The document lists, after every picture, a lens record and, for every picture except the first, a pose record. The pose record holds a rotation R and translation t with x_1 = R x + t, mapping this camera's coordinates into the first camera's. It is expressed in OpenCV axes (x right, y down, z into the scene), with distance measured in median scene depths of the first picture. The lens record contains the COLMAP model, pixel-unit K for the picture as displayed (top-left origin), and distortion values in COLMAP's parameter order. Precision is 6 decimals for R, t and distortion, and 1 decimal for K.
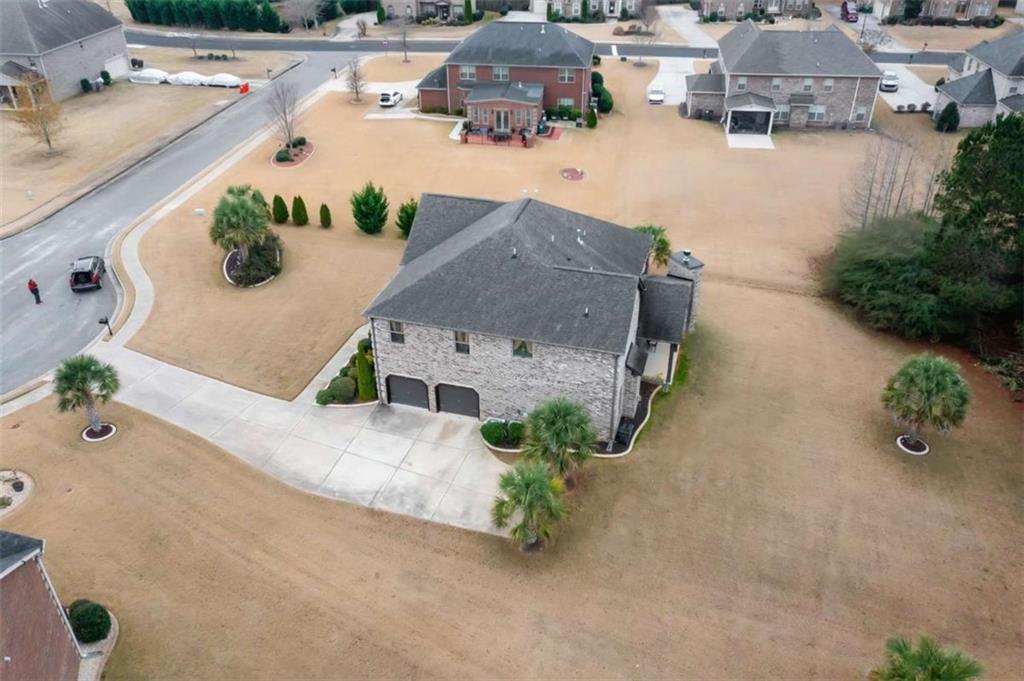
lens RADIAL K [[800.9, 0, 511.8], [0, 800.9, 339.4], [0, 0, 1]] dist [0.011011, 0.001764]
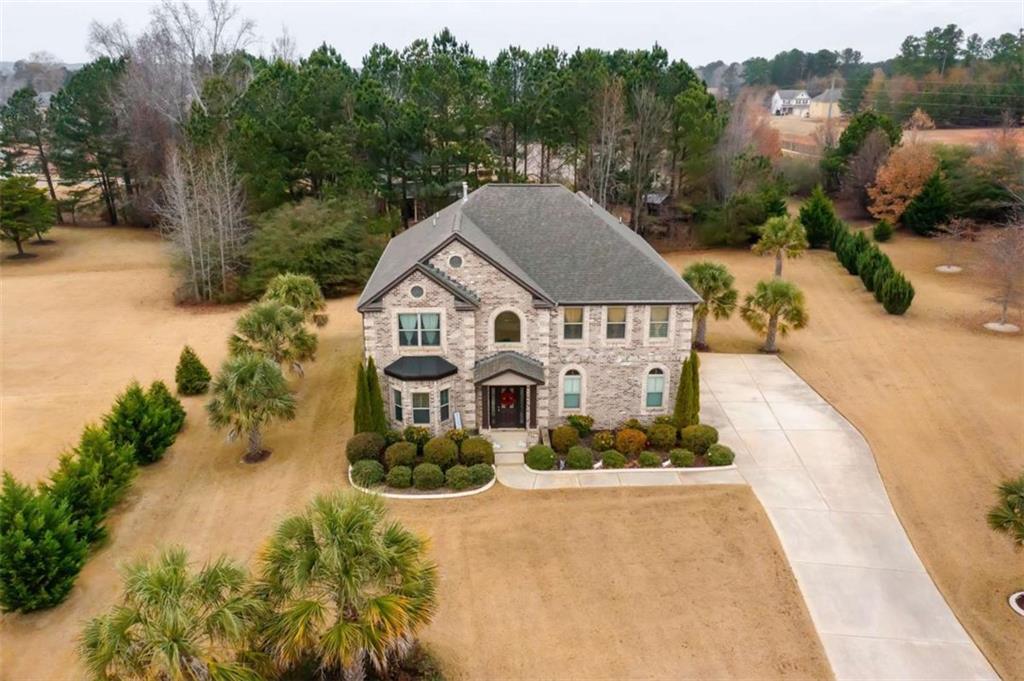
lens RADIAL K [[800.9, 0, 516.5], [0, 800.9, 341.3], [0, 0, 1]] dist [0.011011, 0.001764]
pose [[-0.340223, -0.285408, 0.895986, -0.429955], [0.496151, 0.754920, 0.428871, -0.218080], [-0.798801, 0.590456, -0.115235, 0.645663]]
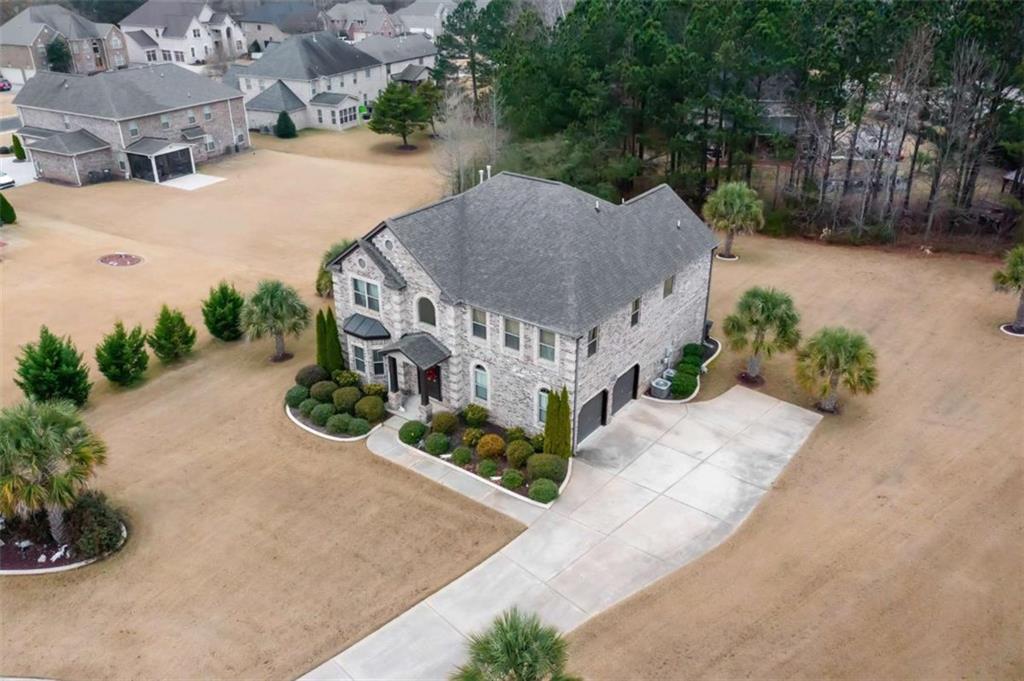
lens RADIAL K [[800.9, 0, 520.7], [0, 800.9, 338.0], [0, 0, 1]] dist [0.011011, 0.001764]
pose [[0.335598, -0.405417, 0.850301, -0.433473], [0.495447, 0.843683, 0.206717, -0.108415], [-0.801191, 0.351905, 0.484001, 0.350035]]
